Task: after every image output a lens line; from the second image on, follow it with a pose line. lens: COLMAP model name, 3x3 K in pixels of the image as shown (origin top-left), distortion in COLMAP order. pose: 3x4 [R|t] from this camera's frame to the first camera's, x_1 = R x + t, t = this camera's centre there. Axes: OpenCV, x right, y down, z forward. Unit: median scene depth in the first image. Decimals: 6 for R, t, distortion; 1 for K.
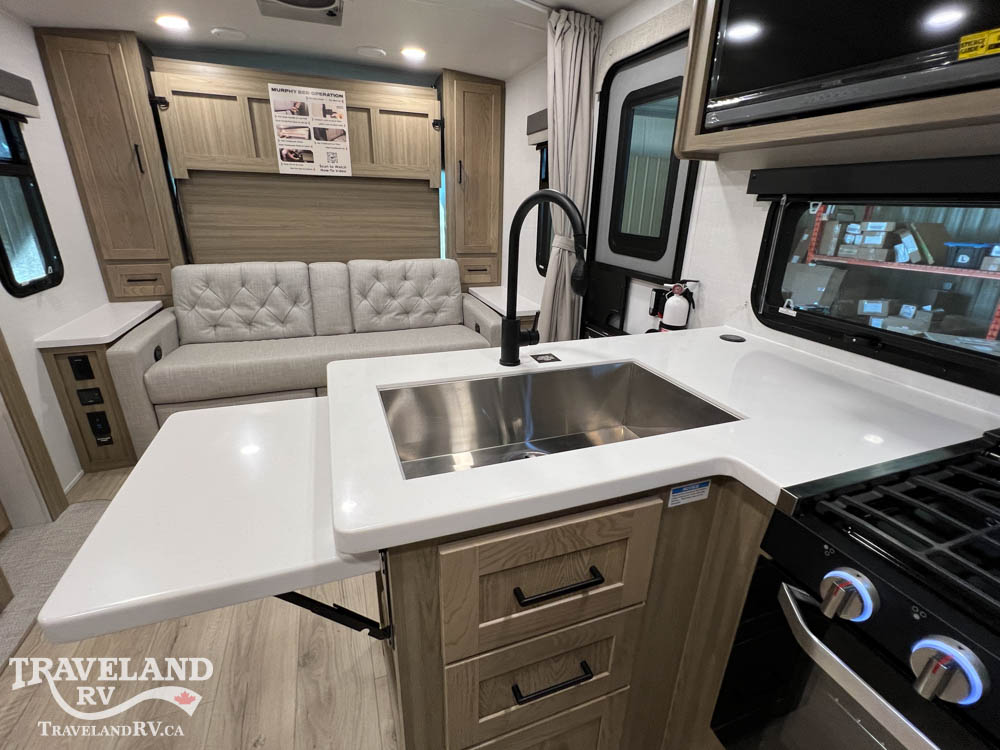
lens RADIAL K [[457.9, 0, 503.9], [0, 457.9, 374.1], [0, 0, 1]] dist [-0.003138, 0.000481]
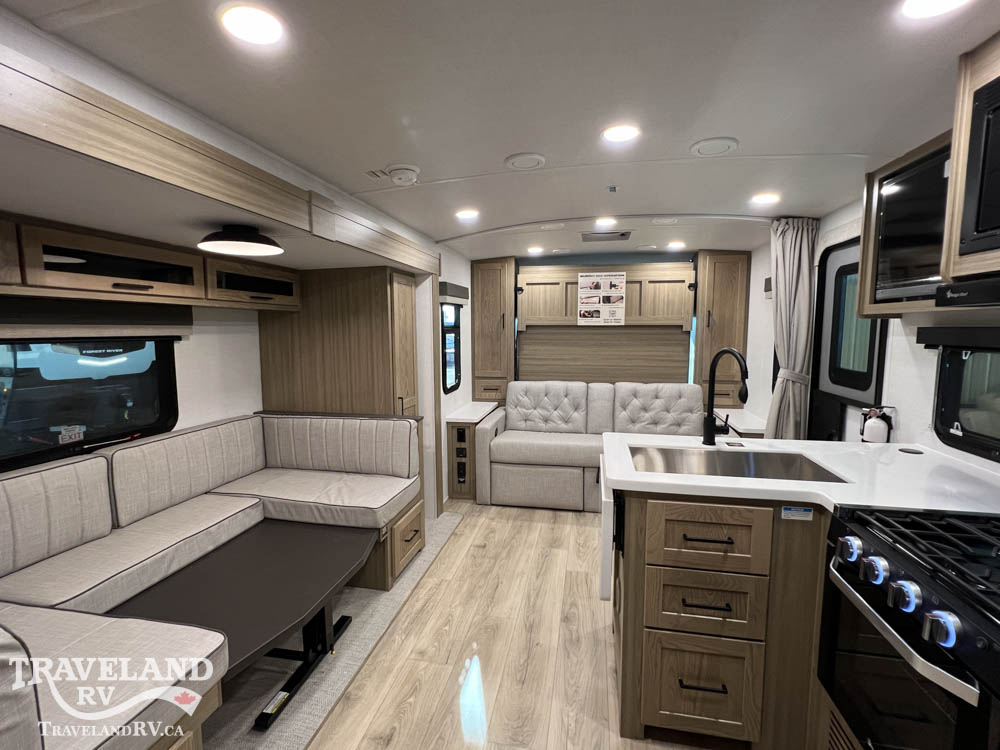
lens RADIAL K [[456.4, 0, 502.7], [0, 456.4, 375.3], [0, 0, 1]] dist [-0.000837, 0.000180]
pose [[0.851093, 0.028193, -0.524257, 0.101272], [-0.164157, 0.962781, -0.214723, 0.091162], [0.498691, 0.268810, 0.824044, -0.341713]]
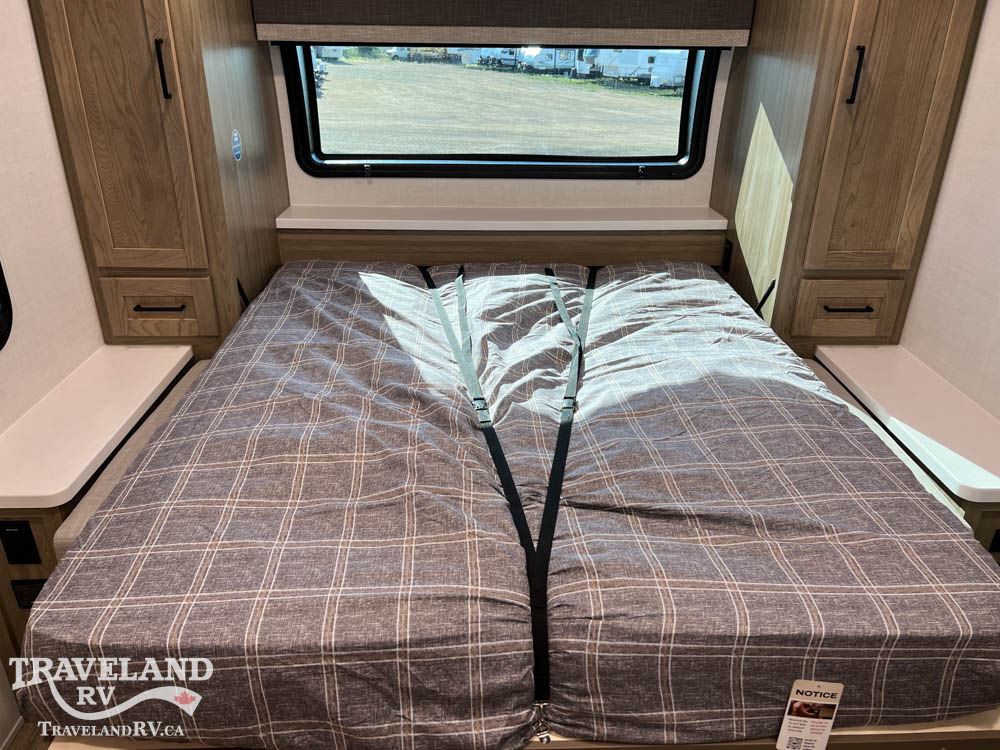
lens RADIAL K [[757.0, 0, 498.5], [0, 757.0, 379.4], [0, 0, 1]] dist [0.051313, -0.062945]
pose [[0.946777, 0.127323, -0.295638, -0.182678], [-0.105737, 0.990496, 0.087957, -0.241966], [0.304027, -0.052016, 0.951242, 0.313948]]
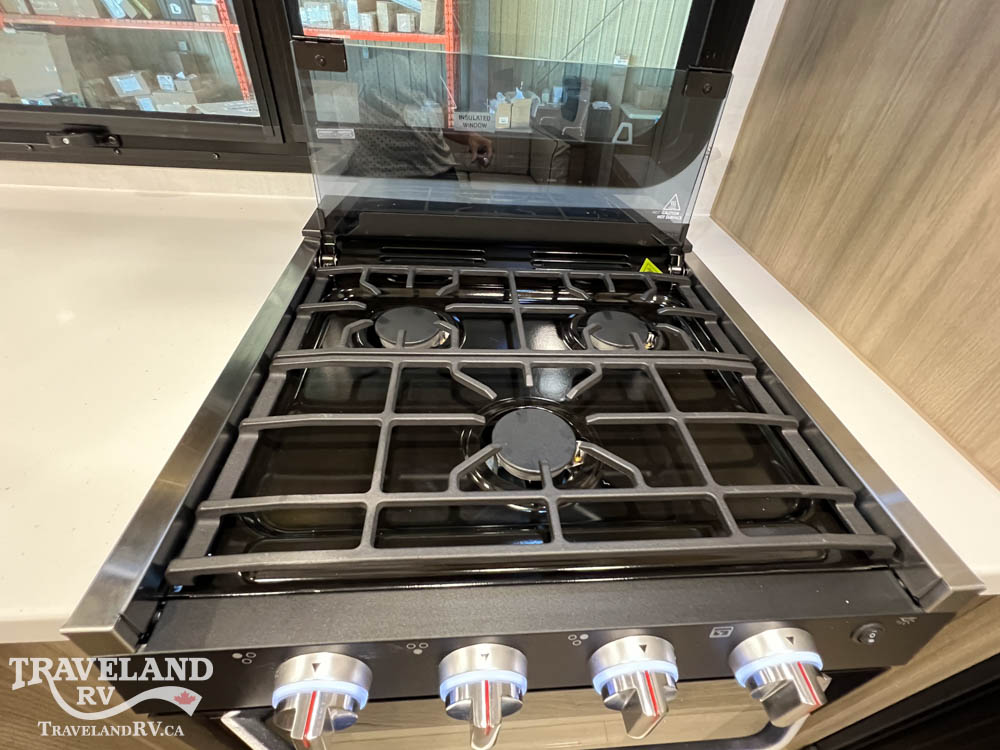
lens RADIAL K [[456.4, 0, 502.7], [0, 456.4, 375.3], [0, 0, 1]] dist [-0.000837, 0.000180]
pose [[0.287215, -0.628089, 0.723196, 0.139925], [0.287038, 0.776747, 0.560601, -0.004571], [-0.913847, 0.046572, 0.403379, 0.124681]]
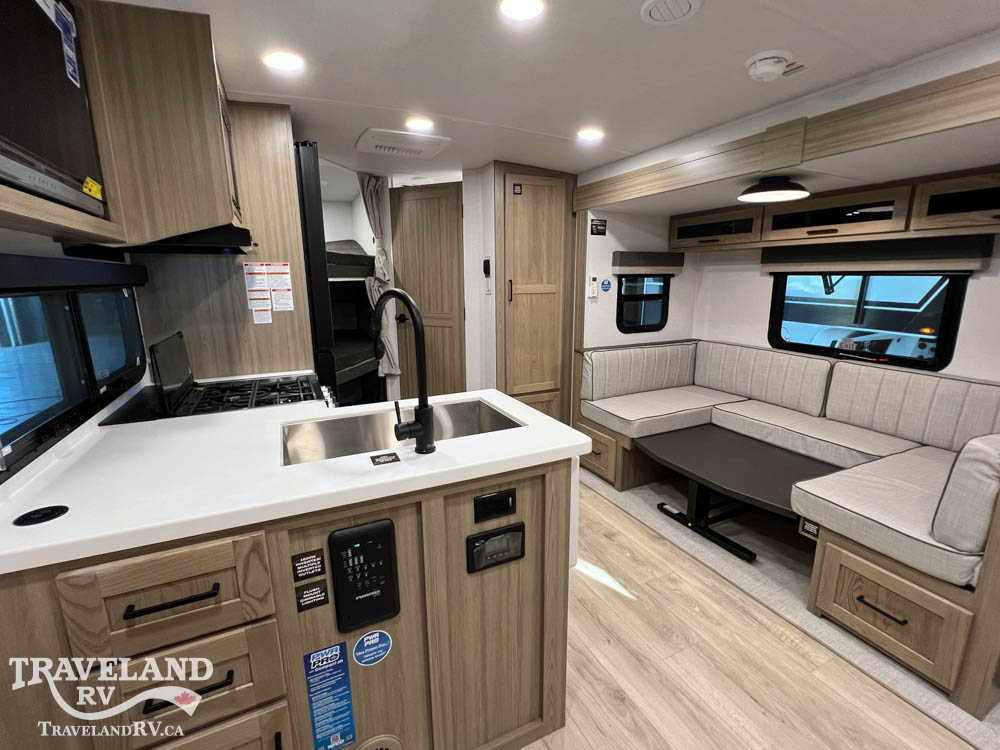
lens RADIAL K [[456.4, 0, 502.7], [0, 456.4, 375.3], [0, 0, 1]] dist [-0.000837, 0.000180]
pose [[-0.996050, 0.002588, -0.088751, -0.029383], [-0.045873, 0.840835, 0.539345, -0.308225], [0.076021, 0.541286, -0.837395, 0.759640]]
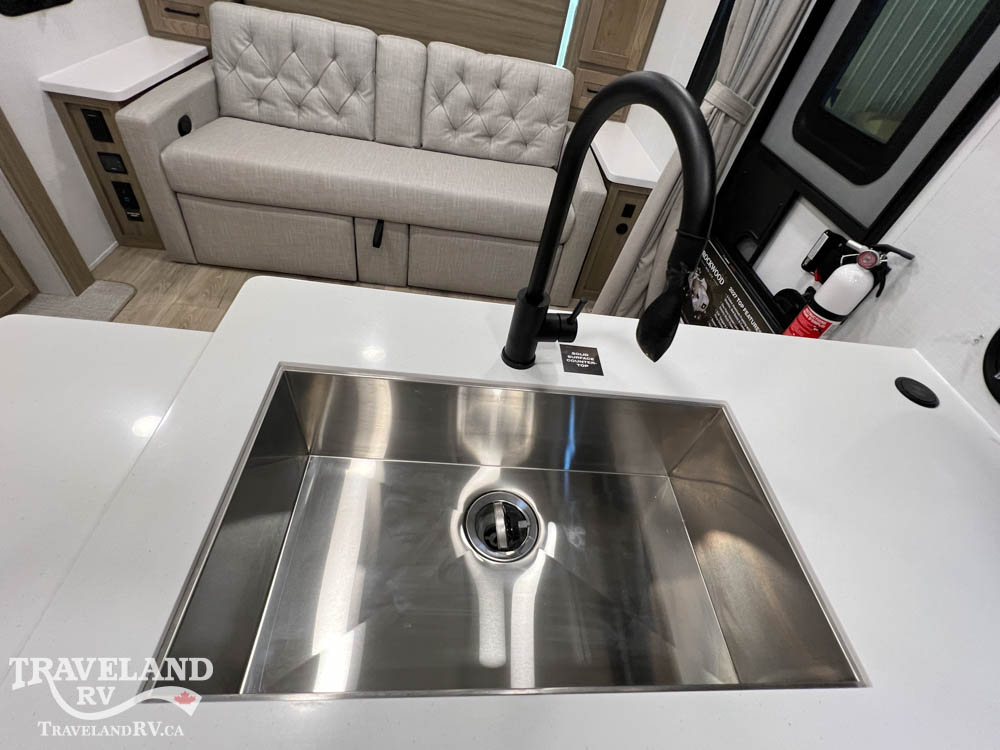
lens RADIAL K [[457.9, 0, 503.9], [0, 457.9, 374.1], [0, 0, 1]] dist [-0.003138, 0.000481]
pose [[0.941354, 0.316874, -0.115949, 0.031269], [-0.248224, 0.883099, 0.398146, -0.104780], [0.228557, -0.346015, 0.909964, 0.183666]]
